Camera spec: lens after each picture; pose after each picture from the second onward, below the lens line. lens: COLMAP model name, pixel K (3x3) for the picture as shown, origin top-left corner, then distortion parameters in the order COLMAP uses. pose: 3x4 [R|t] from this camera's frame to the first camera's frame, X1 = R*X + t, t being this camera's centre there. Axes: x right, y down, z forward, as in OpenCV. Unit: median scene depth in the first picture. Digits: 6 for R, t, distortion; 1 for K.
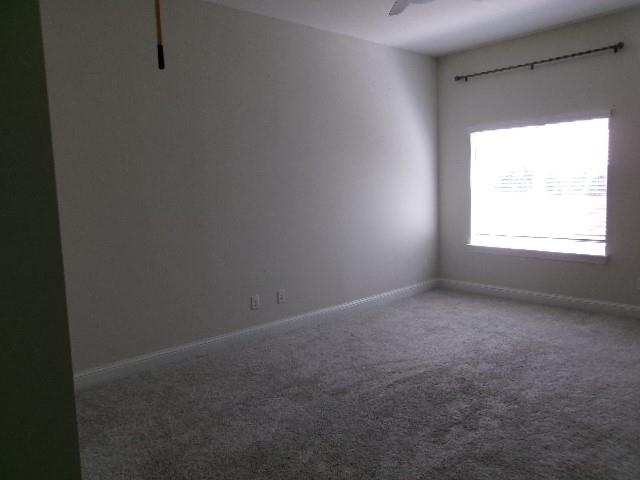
lens RADIAL K [[496.5, 0, 319.7], [0, 496.5, 242.0], [0, 0, 1]] dist [-0.008935, -0.006321]
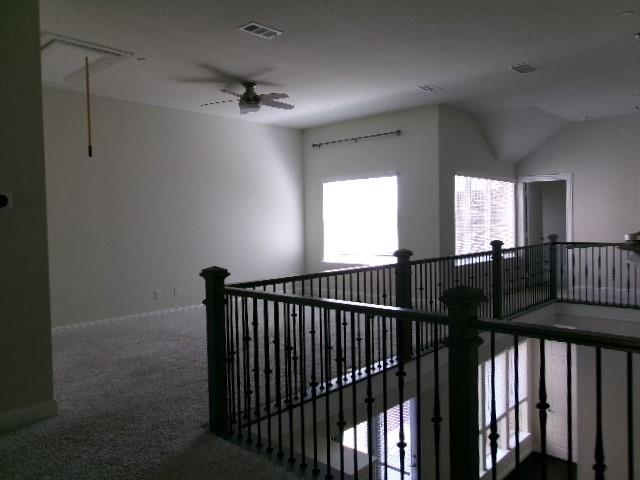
lens RADIAL K [[496.5, 0, 321.1], [0, 496.5, 237.1], [0, 0, 1]] dist [-0.008935, -0.006321]
pose [[0.994718, 0.013617, 0.101740, 0.173314], [-0.004735, 0.996193, -0.087043, 0.067427], [-0.102538, 0.086102, 0.990996, -0.449202]]
